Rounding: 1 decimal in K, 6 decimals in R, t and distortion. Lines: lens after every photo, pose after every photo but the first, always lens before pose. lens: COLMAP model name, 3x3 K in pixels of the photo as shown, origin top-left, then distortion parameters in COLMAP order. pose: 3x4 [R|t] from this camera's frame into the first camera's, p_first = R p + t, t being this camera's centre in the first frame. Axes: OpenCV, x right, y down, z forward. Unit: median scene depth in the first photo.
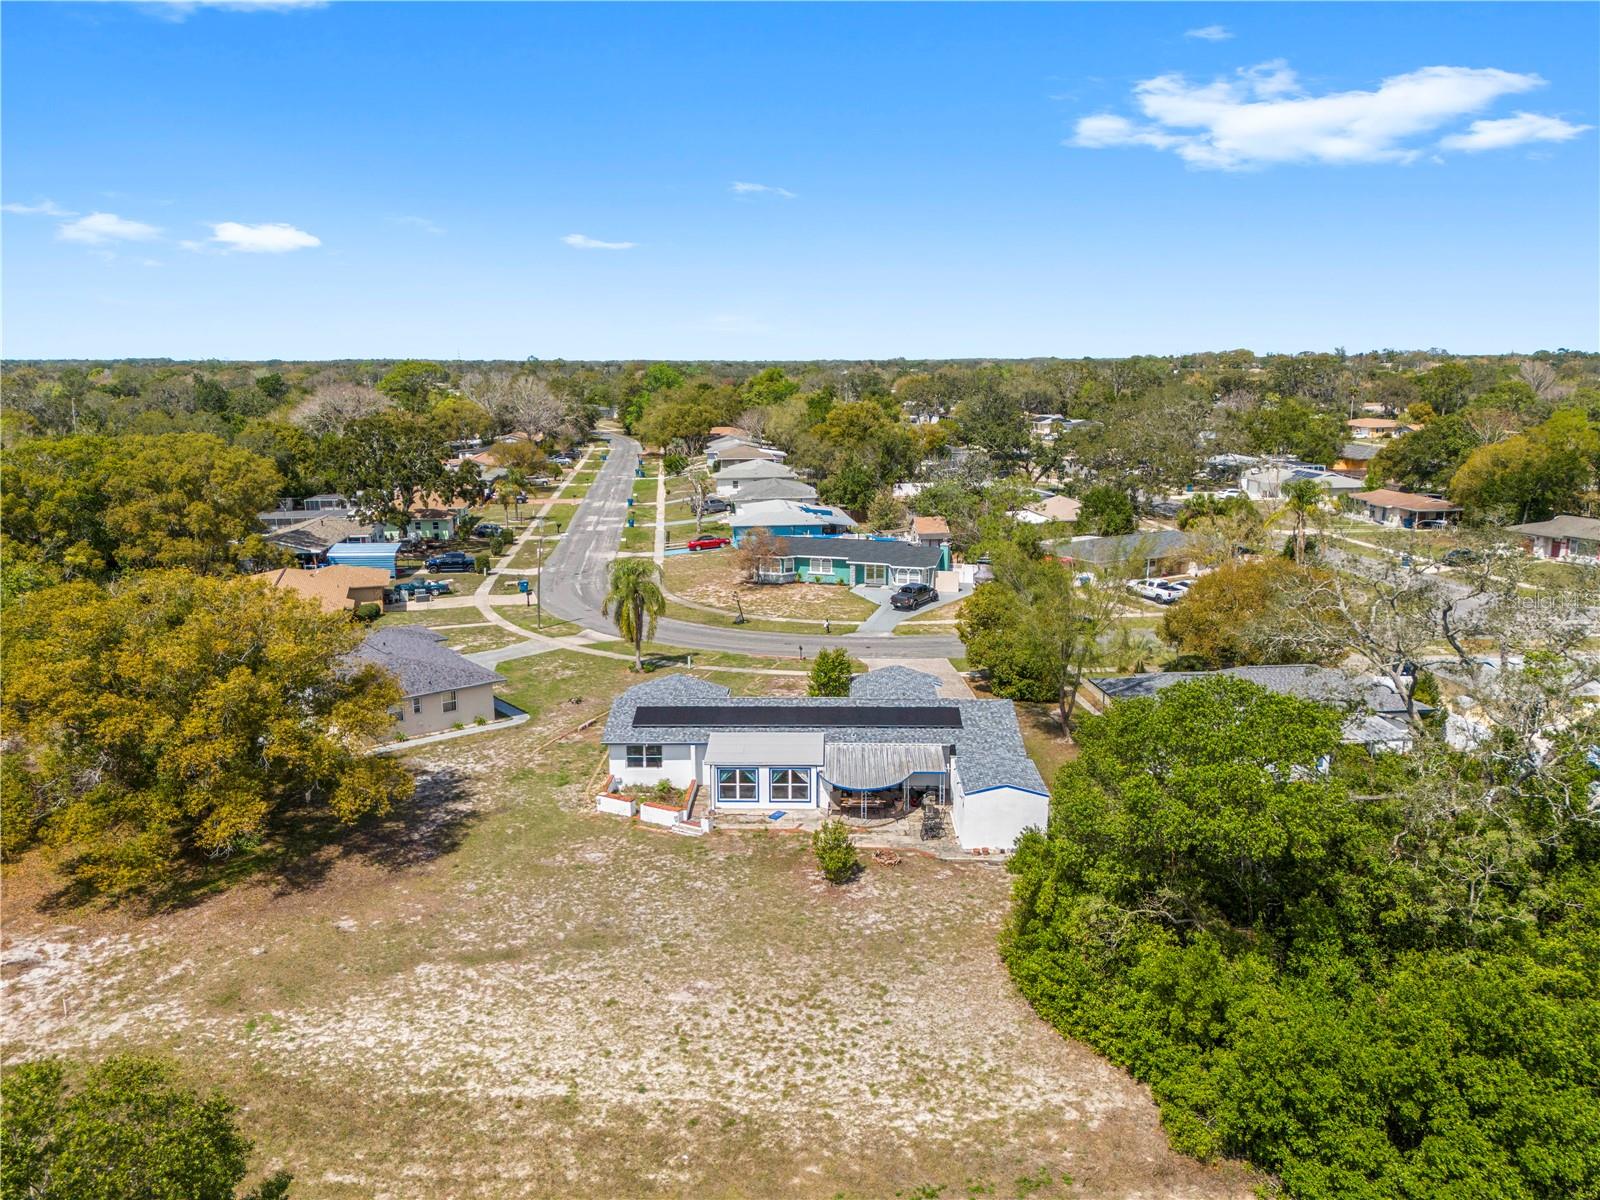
lens RADIAL K [[1169.6, 0, 799.5], [0, 1169.6, 618.1], [0, 0, 1]] dist [0.084142, -0.083832]
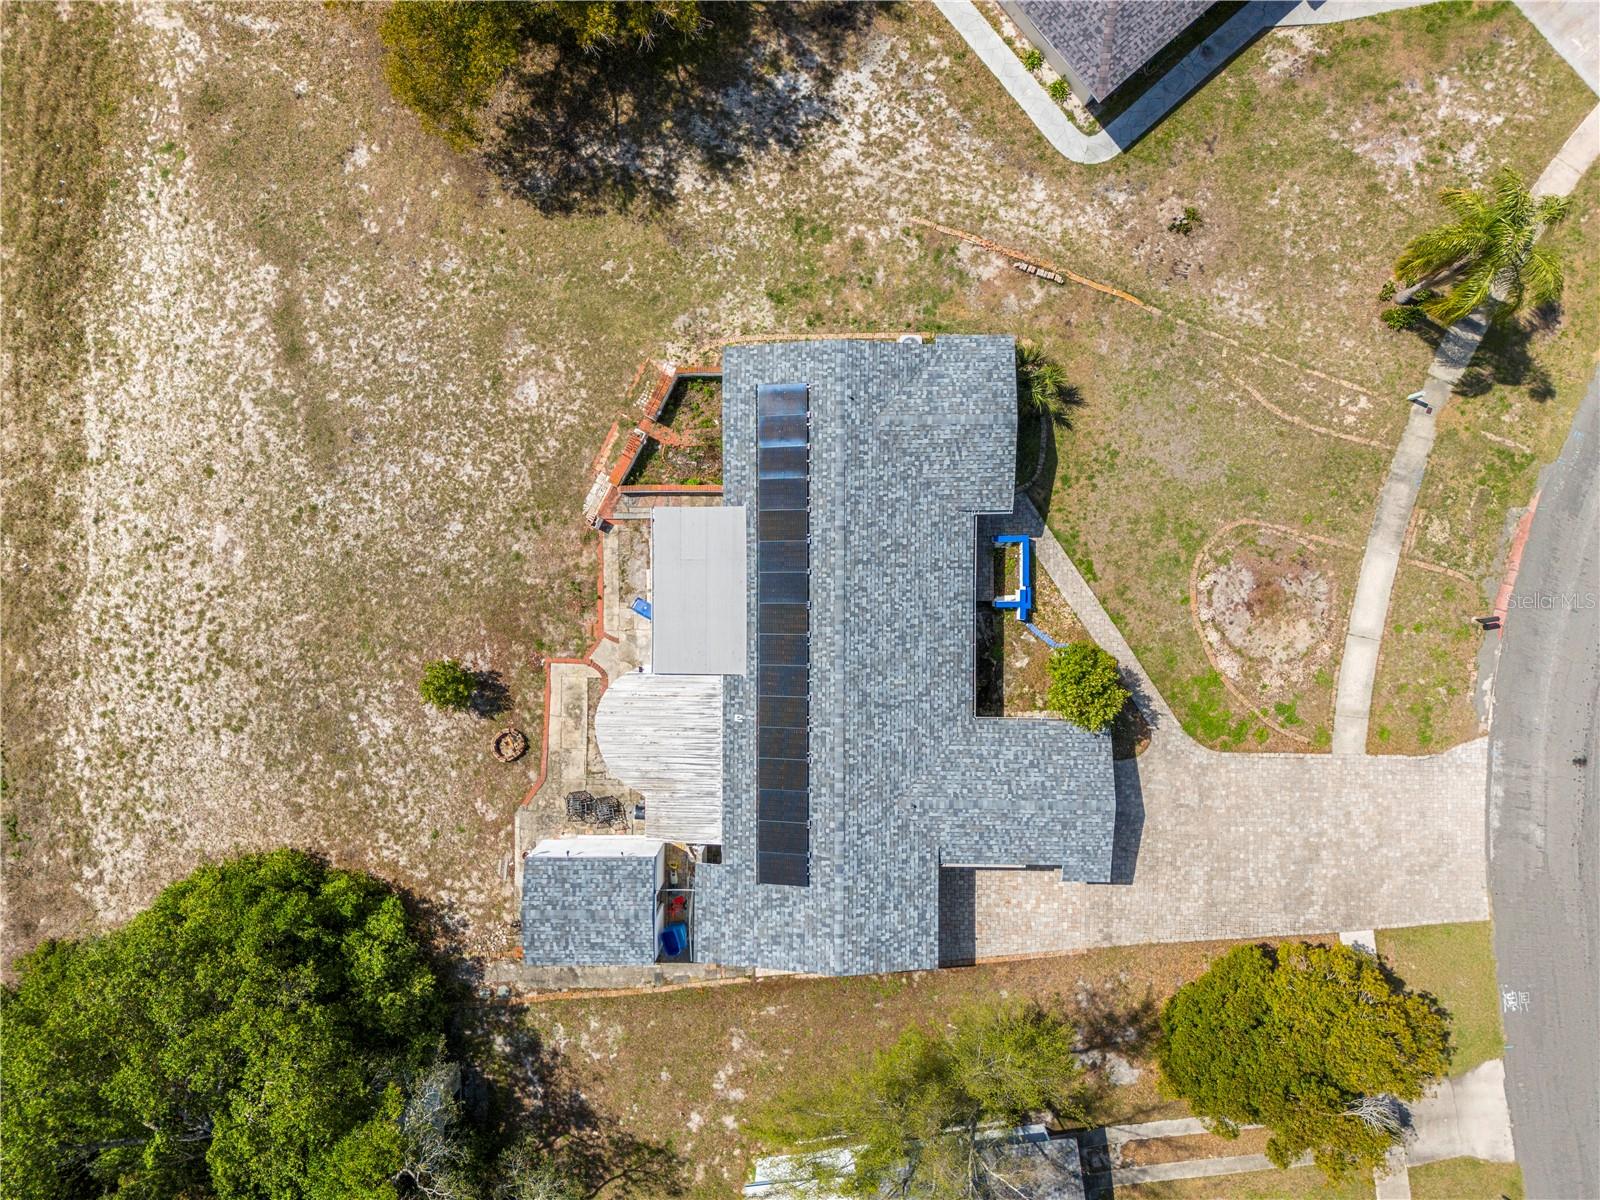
lens RADIAL K [[1169.6, 0, 799.5], [0, 1169.6, 618.1], [0, 0, 1]] dist [0.084142, -0.083832]
pose [[0.026018, 0.999543, 0.015386, -0.024017], [-0.195542, -0.010005, 0.980644, -0.645302], [0.980350, -0.028523, 0.195192, 1.020964]]
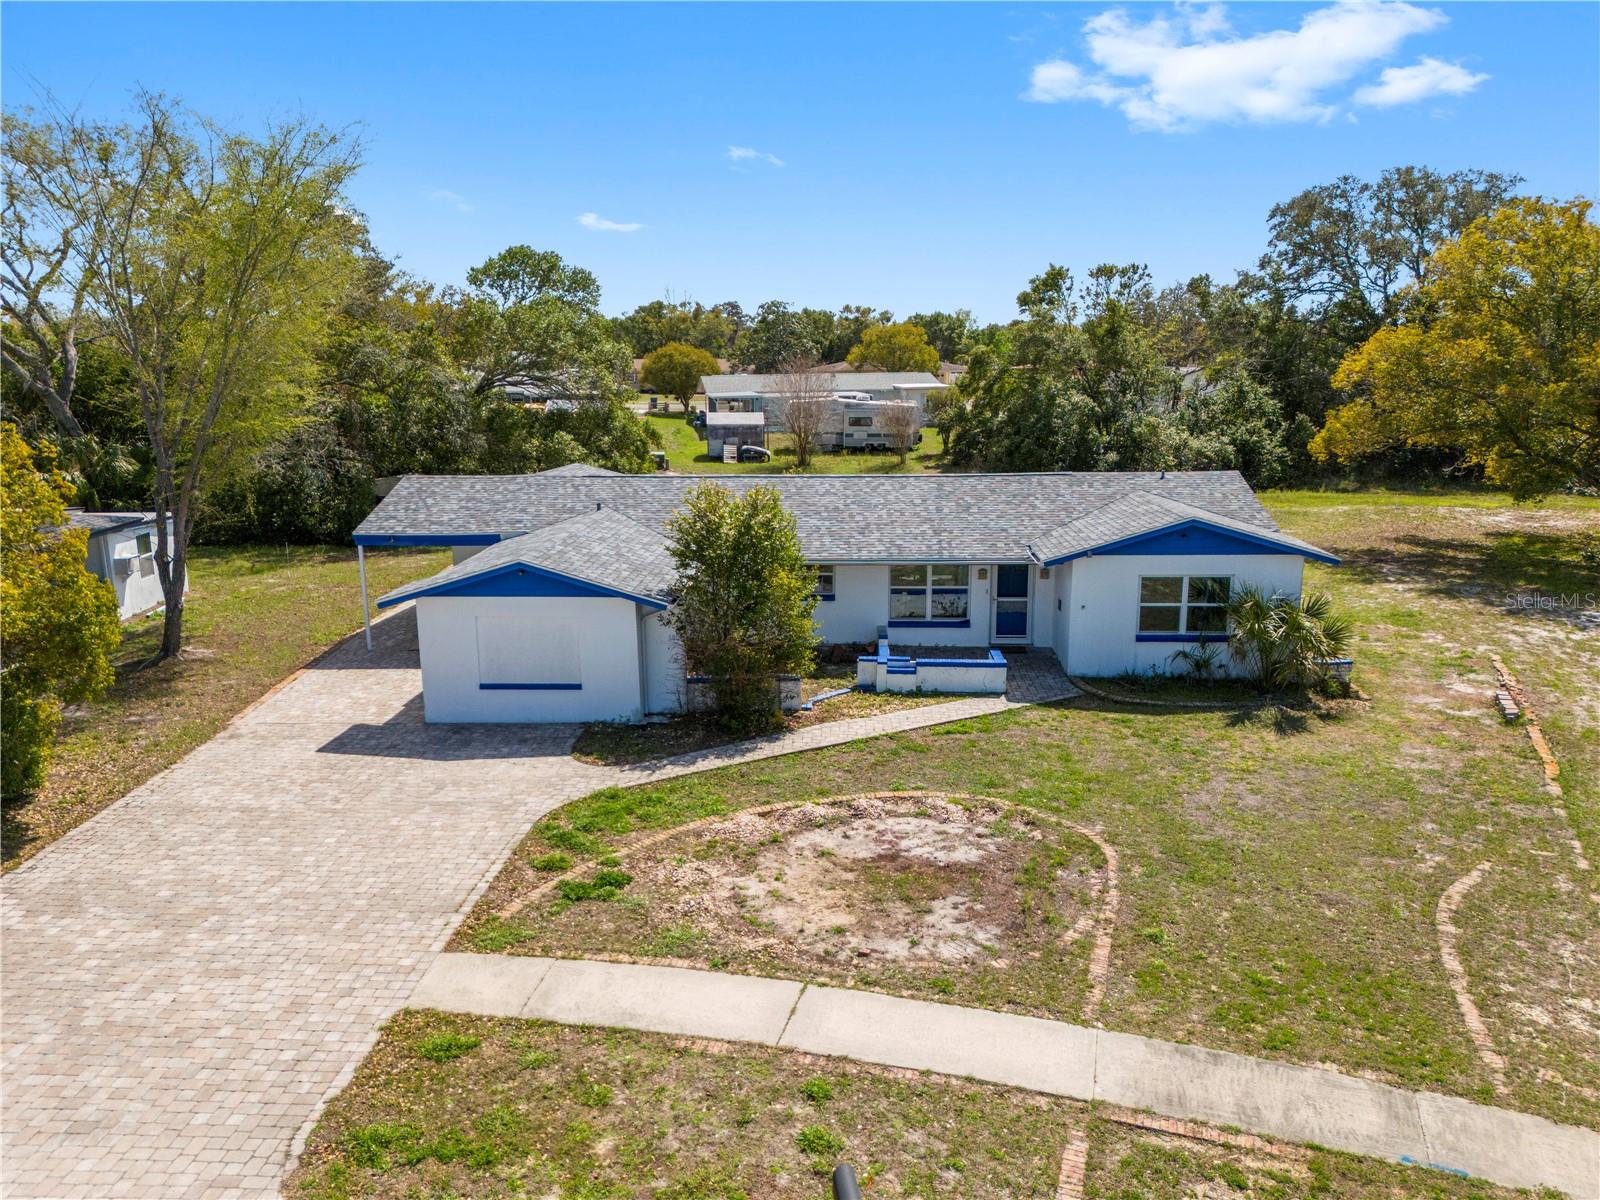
lens RADIAL K [[1169.6, 0, 799.5], [0, 1169.6, 618.1], [0, 0, 1]] dist [0.084142, -0.083832]
pose [[-0.999533, 0.006459, 0.029856, 0.002594], [0.018608, 0.903855, 0.427434, -0.099864], [-0.024225, 0.427790, -0.903554, 1.738967]]
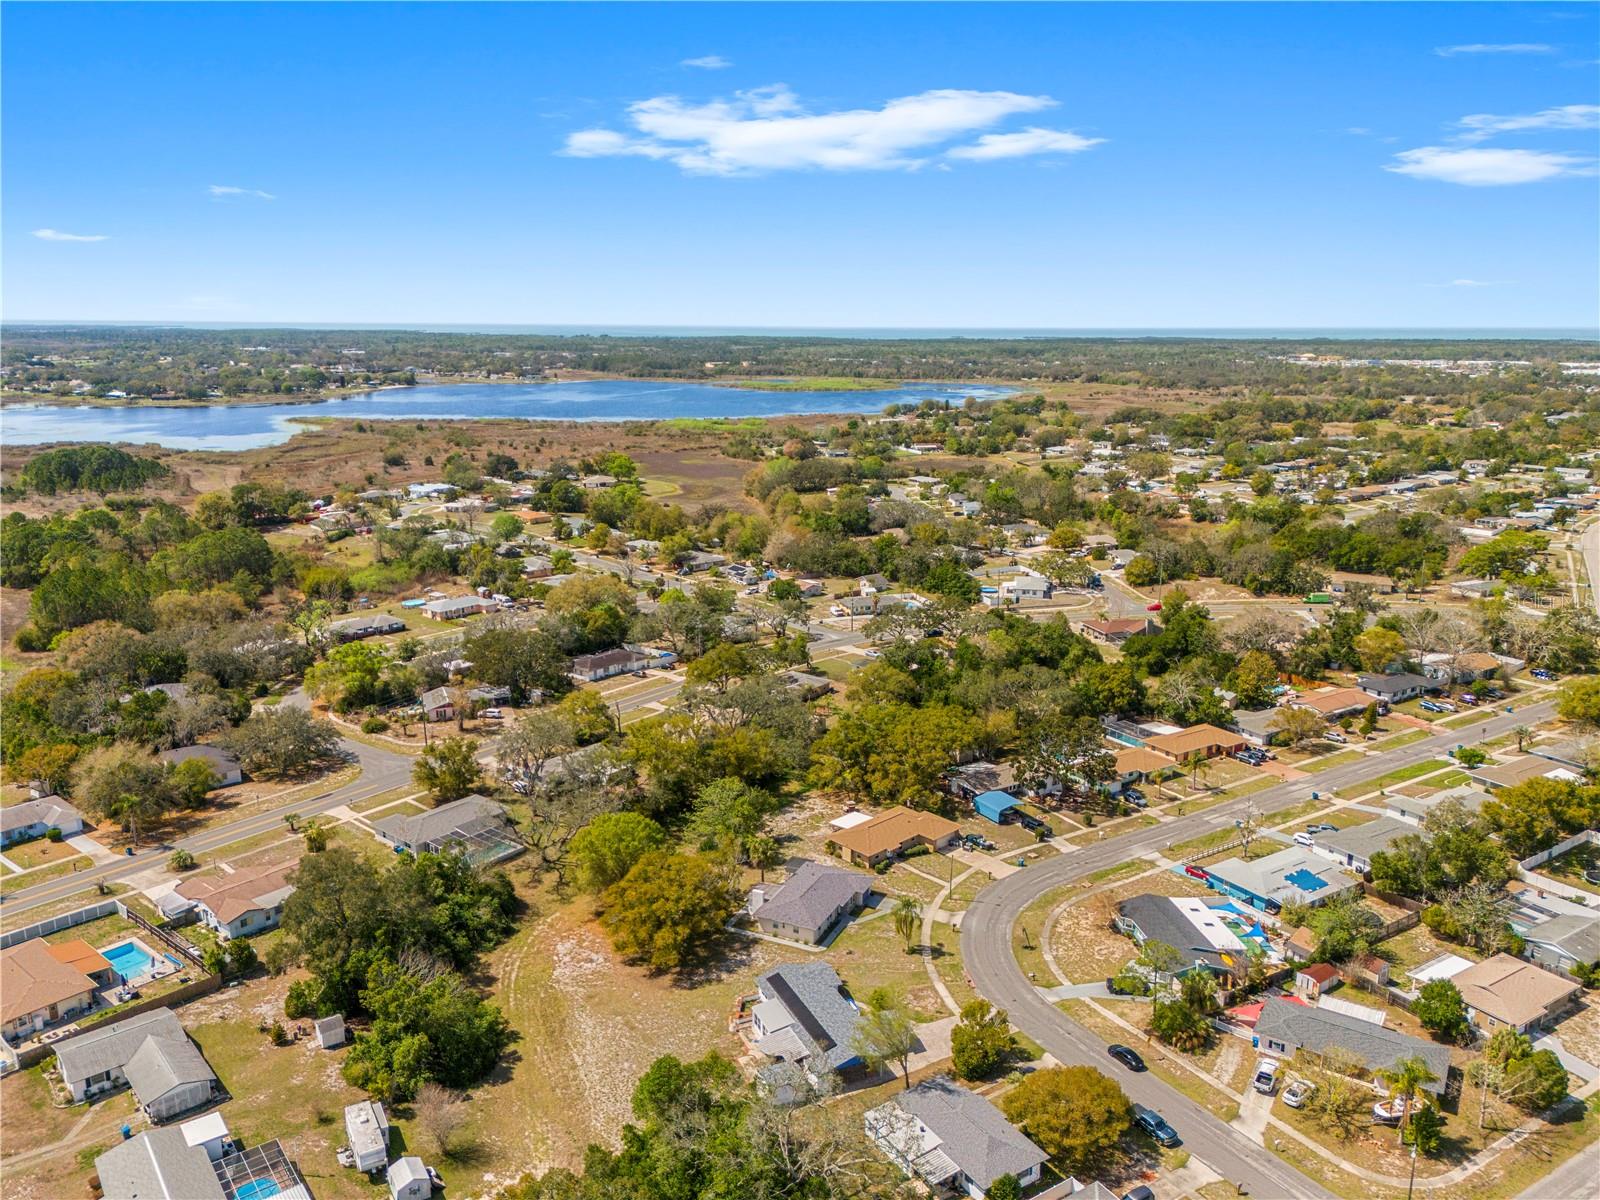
lens RADIAL K [[1169.6, 0, 799.5], [0, 1169.6, 618.1], [0, 0, 1]] dist [0.084142, -0.083832]
pose [[0.439592, 0.223599, -0.869921, 2.175366], [-0.198461, 0.968760, 0.148717, -1.190799], [0.875998, 0.107271, 0.470234, -0.228673]]
